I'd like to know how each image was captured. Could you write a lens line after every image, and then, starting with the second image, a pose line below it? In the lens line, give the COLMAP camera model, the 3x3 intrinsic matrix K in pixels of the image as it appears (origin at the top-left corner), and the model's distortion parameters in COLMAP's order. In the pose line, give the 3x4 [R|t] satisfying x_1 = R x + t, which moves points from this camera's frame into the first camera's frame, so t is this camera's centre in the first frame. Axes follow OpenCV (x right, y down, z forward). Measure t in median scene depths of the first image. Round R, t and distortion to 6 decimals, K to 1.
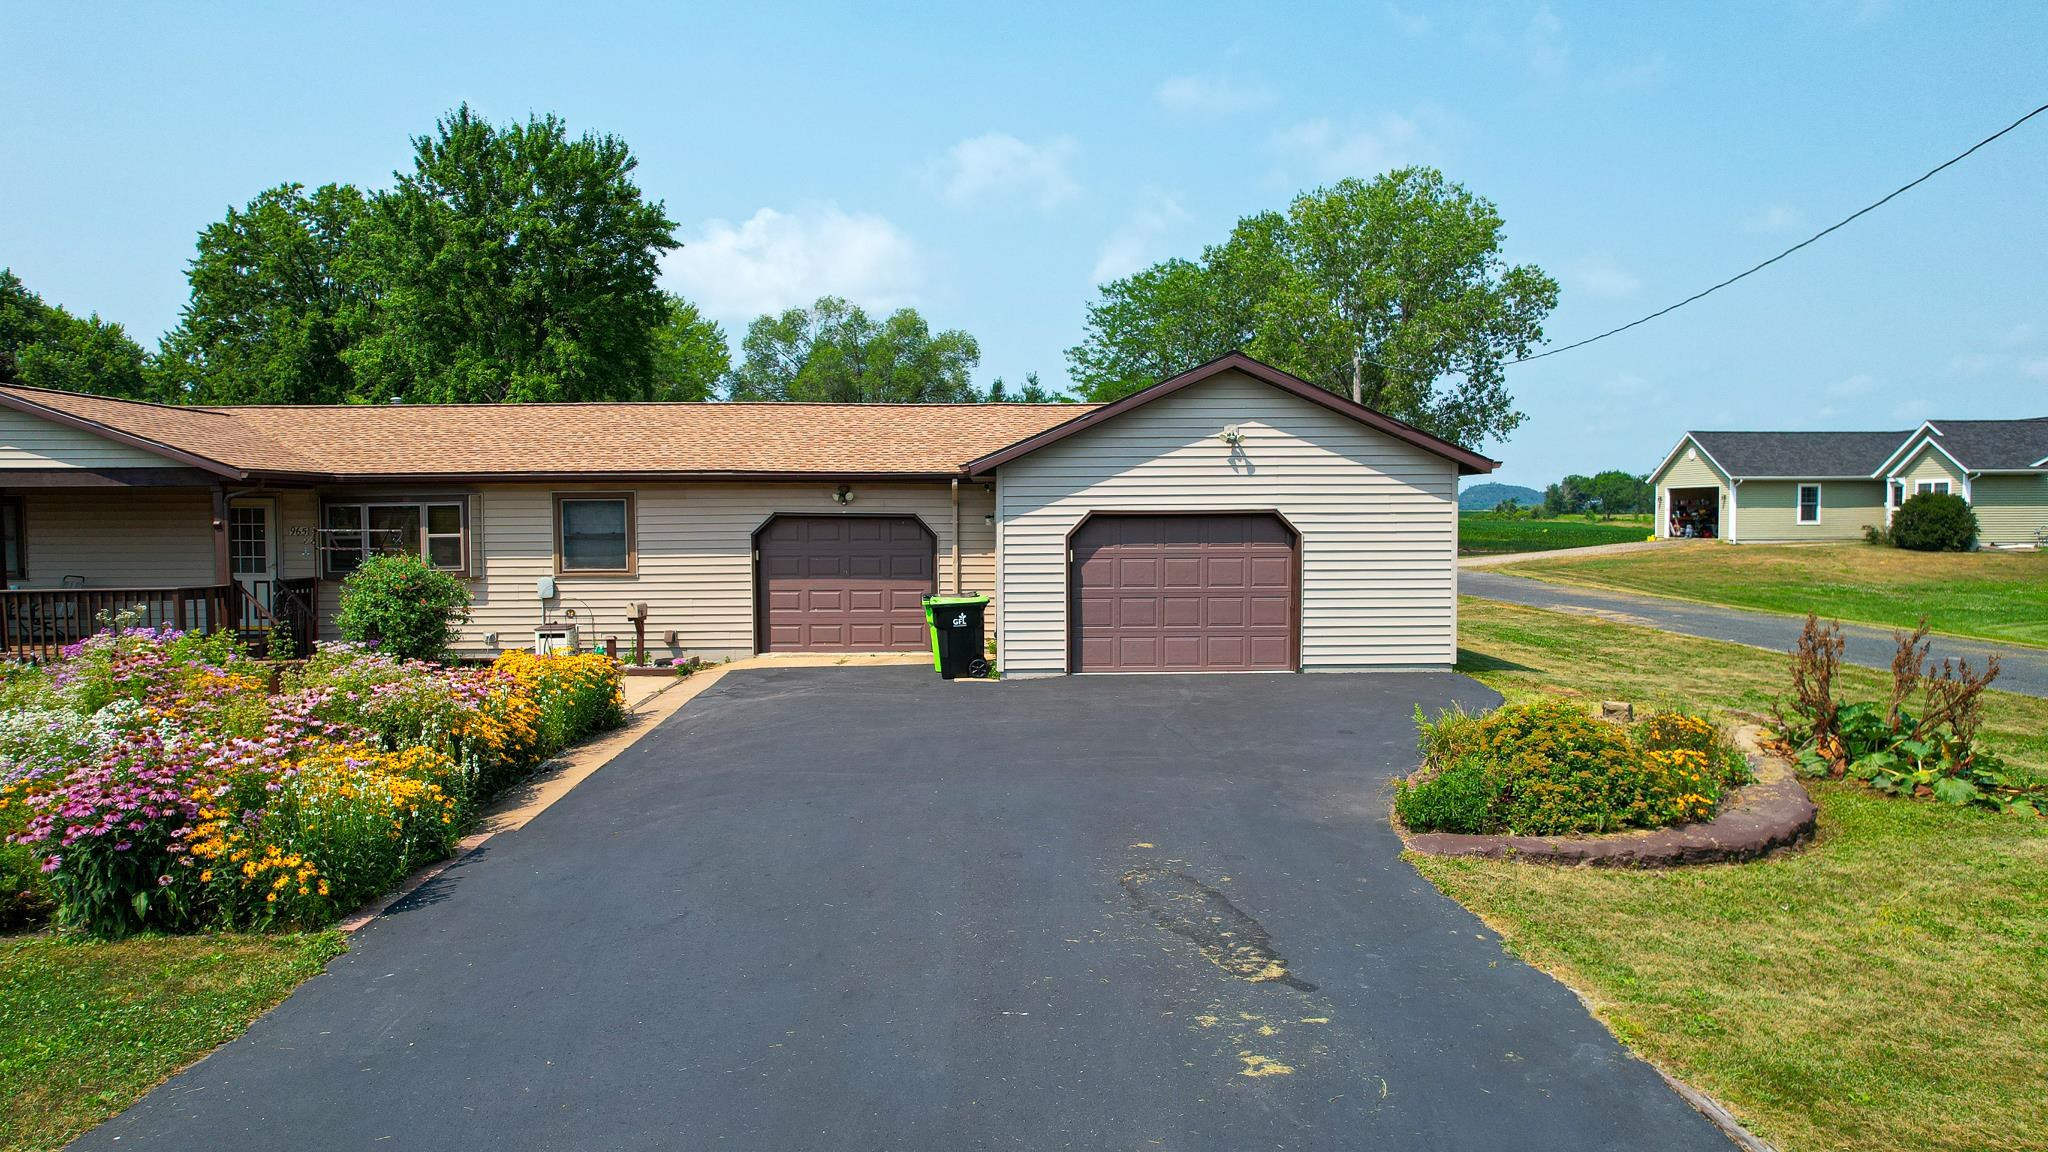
lens RADIAL K [[1306.6, 0, 1024.0], [0, 1306.6, 576.0], [0, 0, 1]] dist [-0.074804, 0.067869]
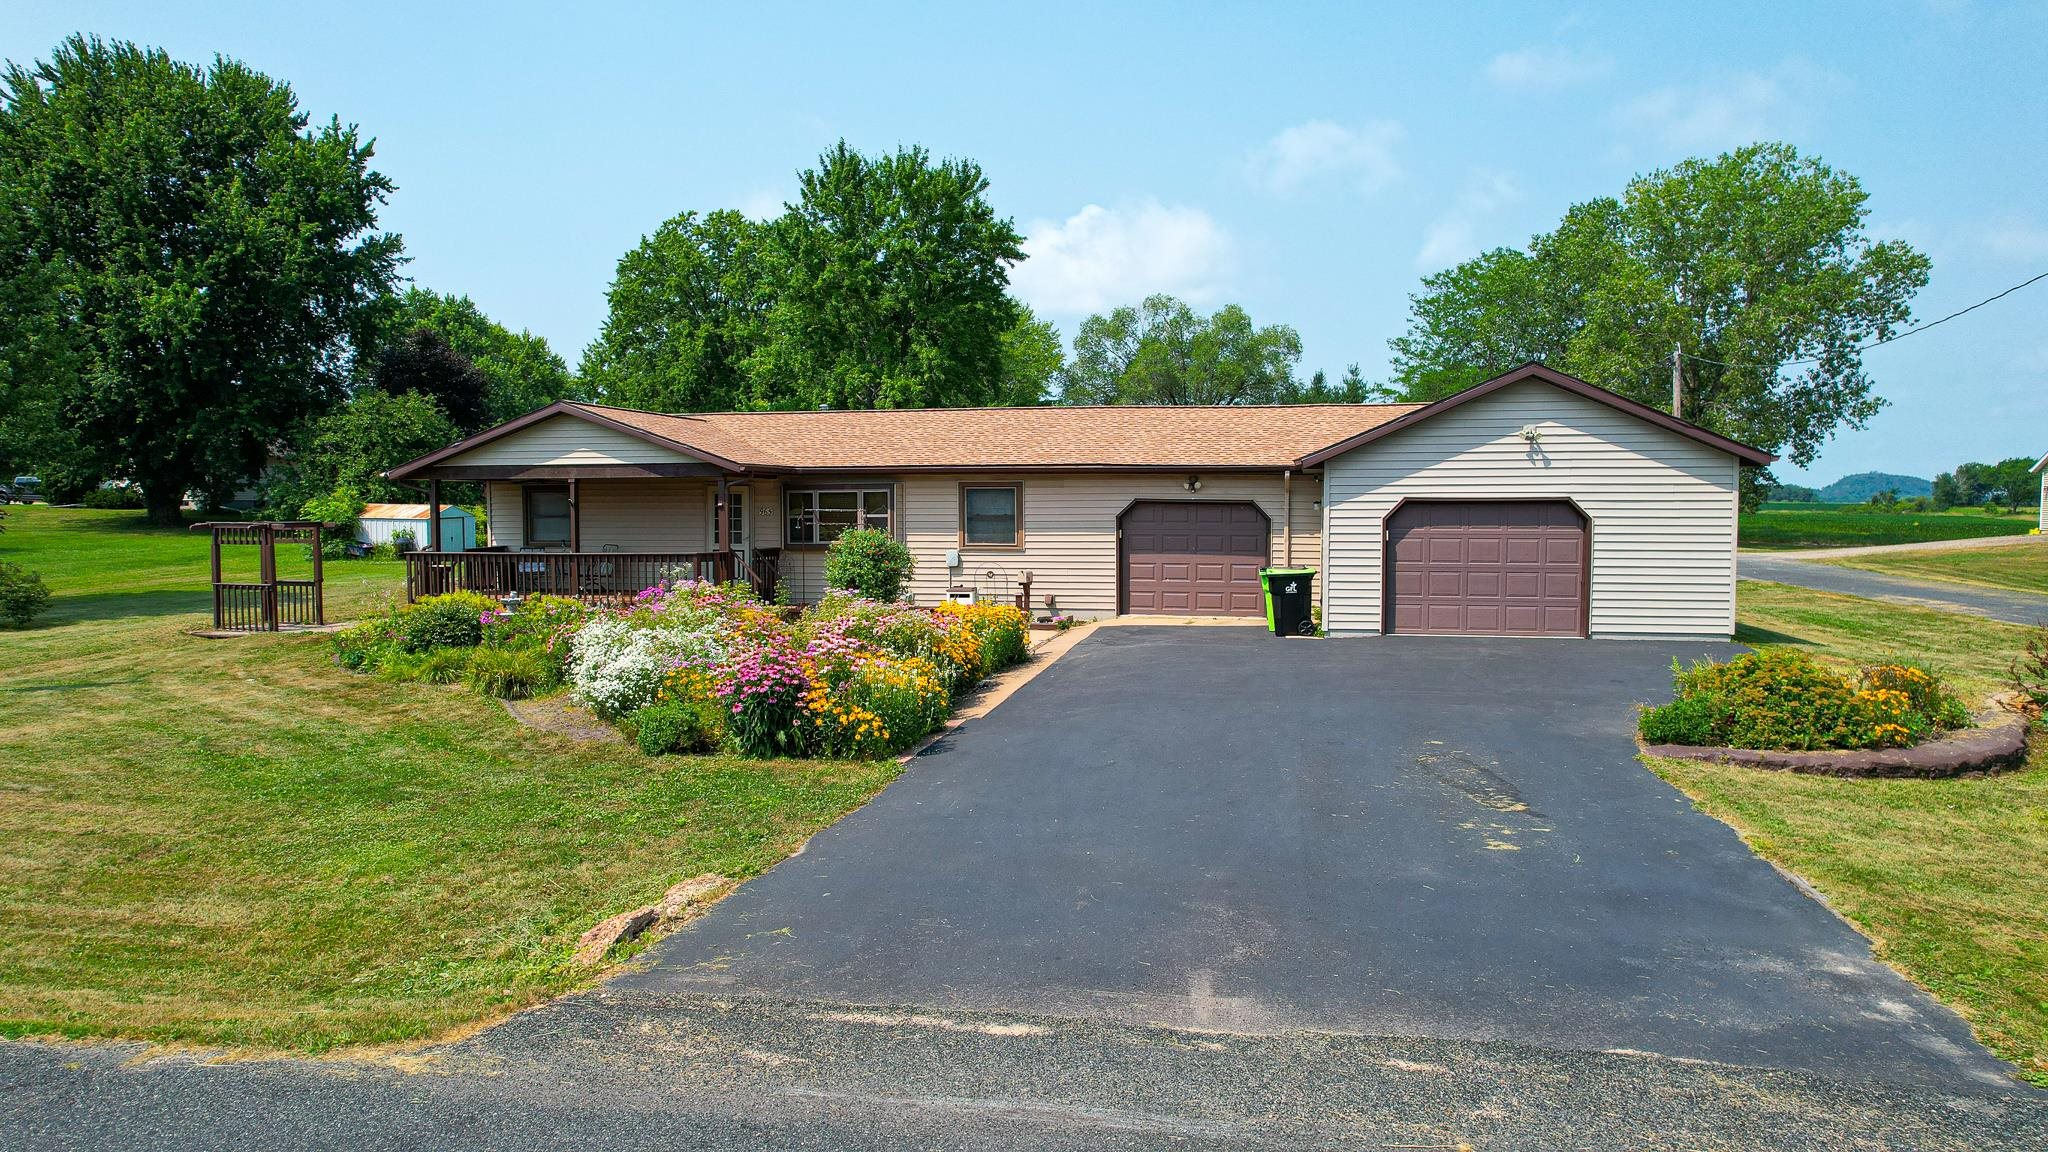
lens RADIAL K [[1300.2, 0, 1029.0], [0, 1300.2, 585.3], [0, 0, 1]] dist [-0.075103, 0.063634]
pose [[0.971996, 0.017724, -0.234327, -0.001979], [-0.014139, 0.999756, 0.016970, 0.007292], [0.234571, -0.013181, 0.972010, -0.112407]]
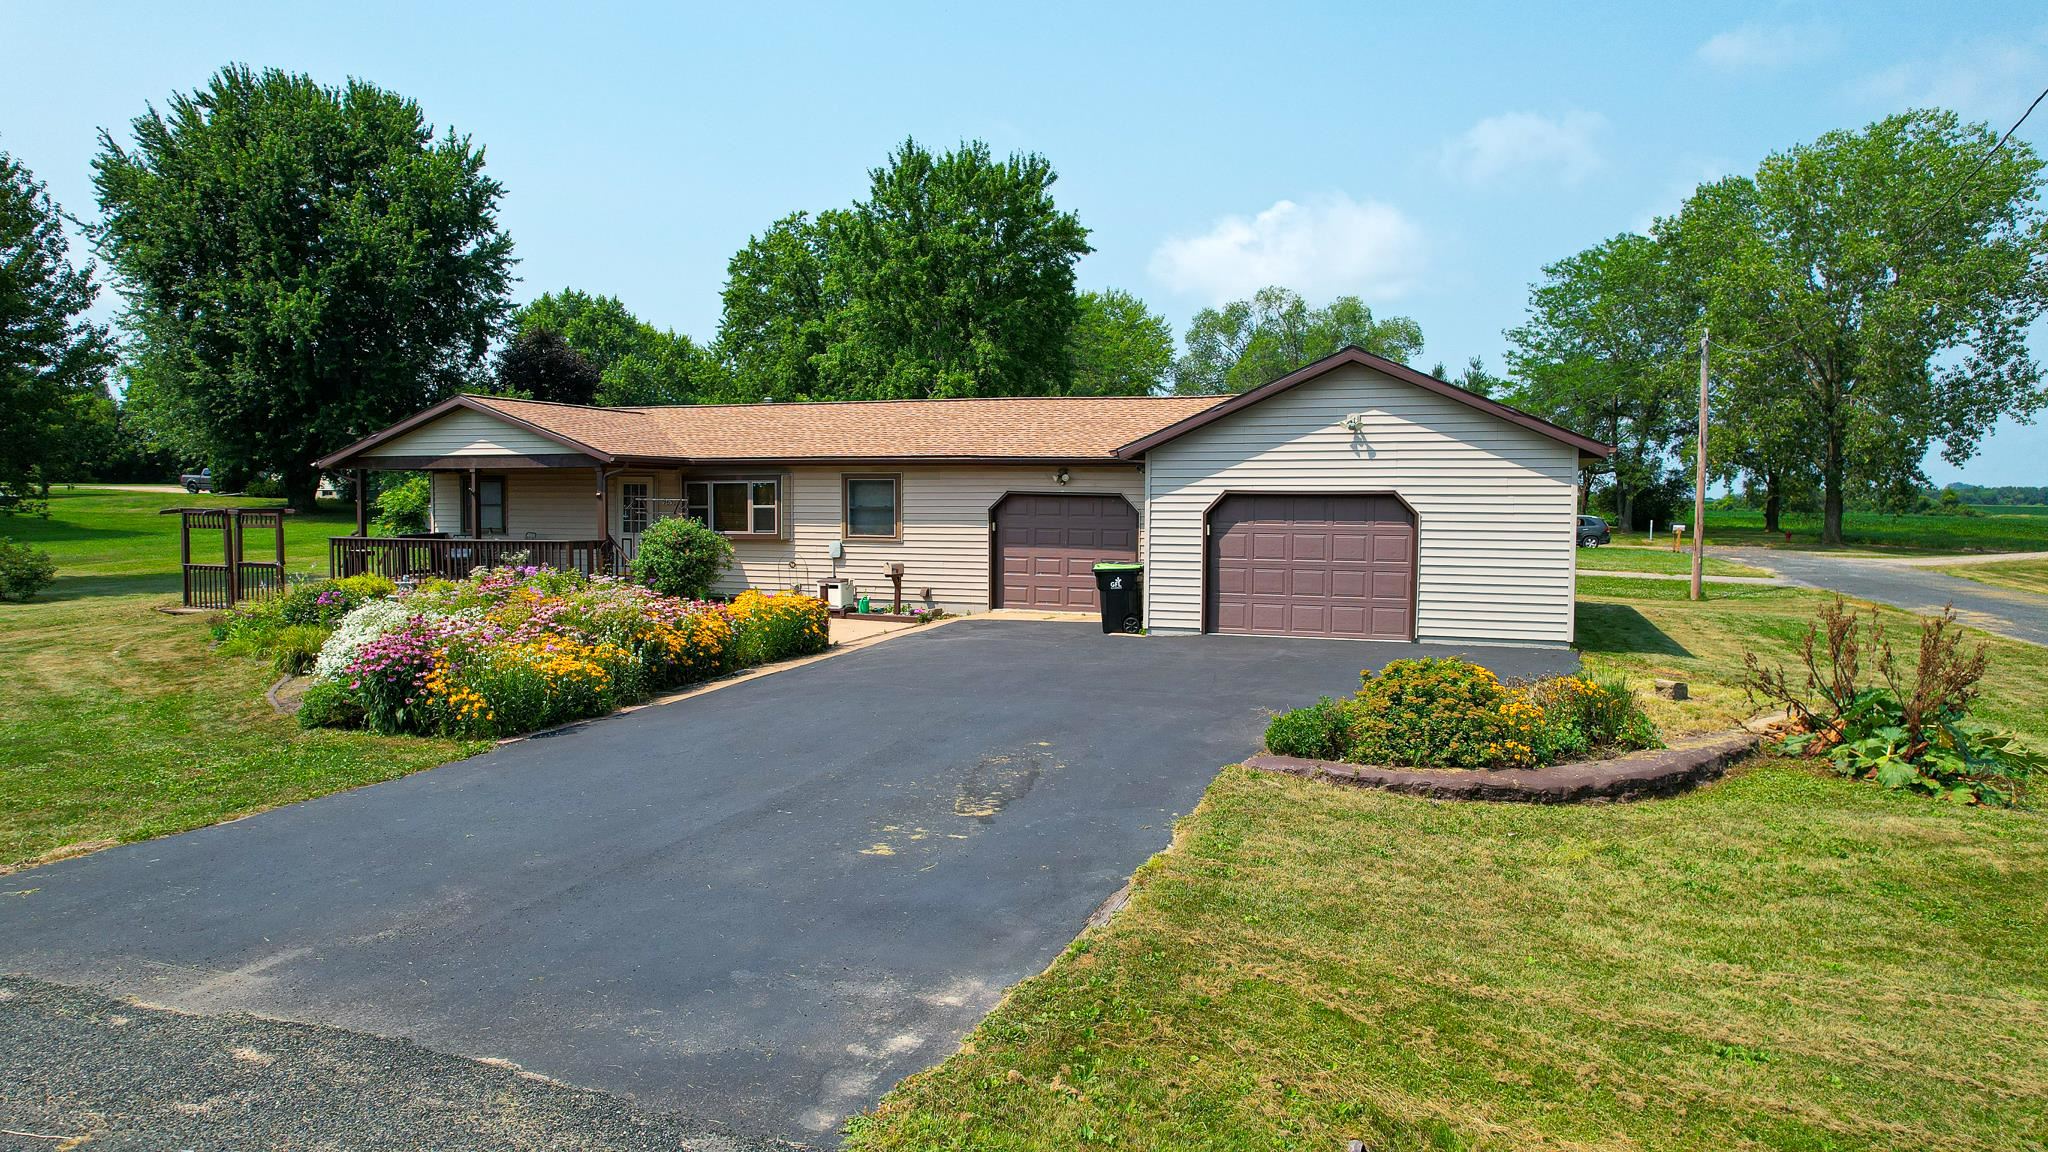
lens RADIAL K [[1300.2, 0, 1029.0], [0, 1300.2, 585.3], [0, 0, 1]] dist [-0.075103, 0.063634]
pose [[0.929472, 0.034594, -0.367266, 0.151160], [-0.028248, 0.999345, 0.022640, 0.005714], [0.367808, -0.010668, 0.929840, -0.055785]]
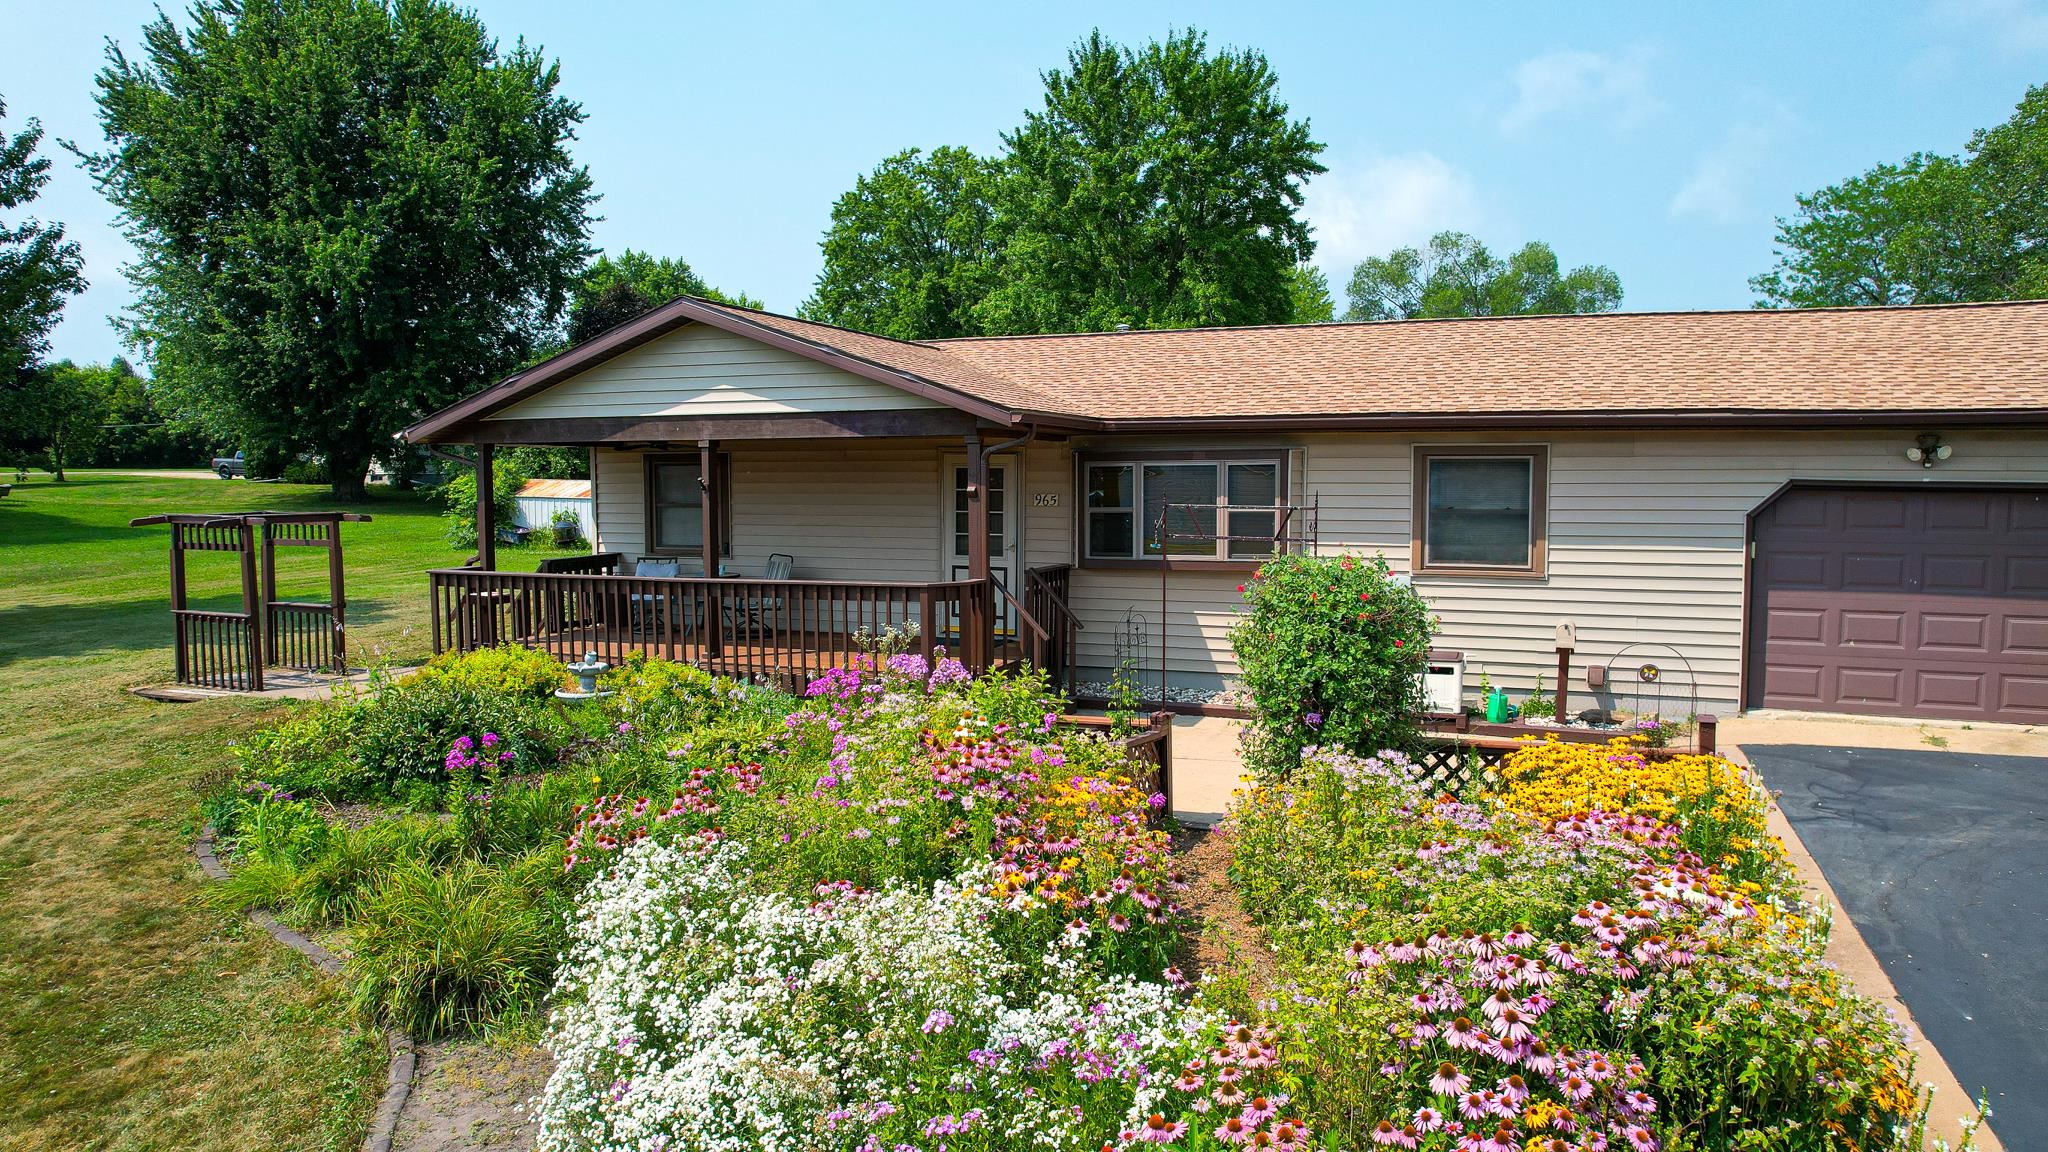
lens RADIAL K [[1300.2, 0, 1029.0], [0, 1300.2, 585.3], [0, 0, 1]] dist [-0.075103, 0.063634]
pose [[0.920415, 0.035915, -0.389290, -0.161753], [-0.021575, 0.998920, 0.041147, -0.009460], [0.390347, -0.029473, 0.920196, 0.181561]]
